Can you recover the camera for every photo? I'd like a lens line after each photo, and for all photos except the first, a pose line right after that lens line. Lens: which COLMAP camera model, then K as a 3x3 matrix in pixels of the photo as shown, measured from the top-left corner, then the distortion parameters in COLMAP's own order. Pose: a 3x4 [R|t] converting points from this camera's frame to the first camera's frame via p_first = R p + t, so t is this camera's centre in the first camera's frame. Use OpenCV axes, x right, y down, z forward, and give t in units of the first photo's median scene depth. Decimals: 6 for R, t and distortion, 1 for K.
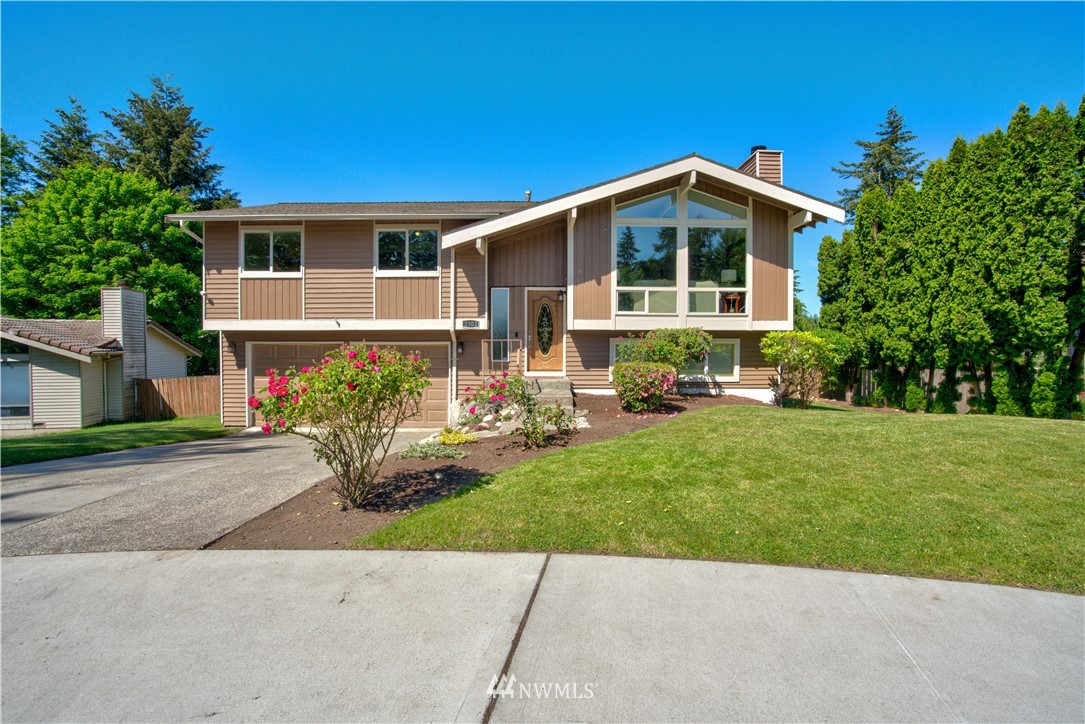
lens RADIAL K [[502.7, 0, 541.8], [0, 502.7, 347.3], [0, 0, 1]] dist [-0.066245, 0.025181]
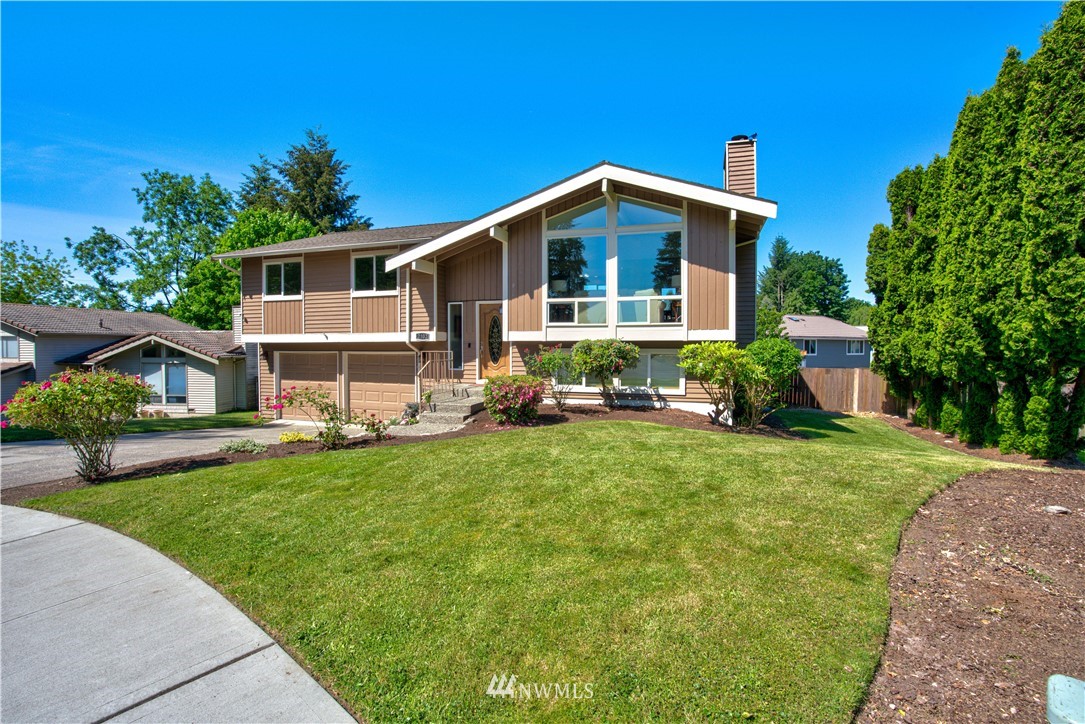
lens RADIAL K [[499.6, 0, 542.1], [0, 499.6, 347.9], [0, 0, 1]] dist [-0.066845, 0.023060]
pose [[0.948965, -0.000373, -0.315380, 0.456965], [0.001428, 0.999994, 0.003115, -0.023860], [0.315377, -0.003406, 0.948960, 0.030835]]
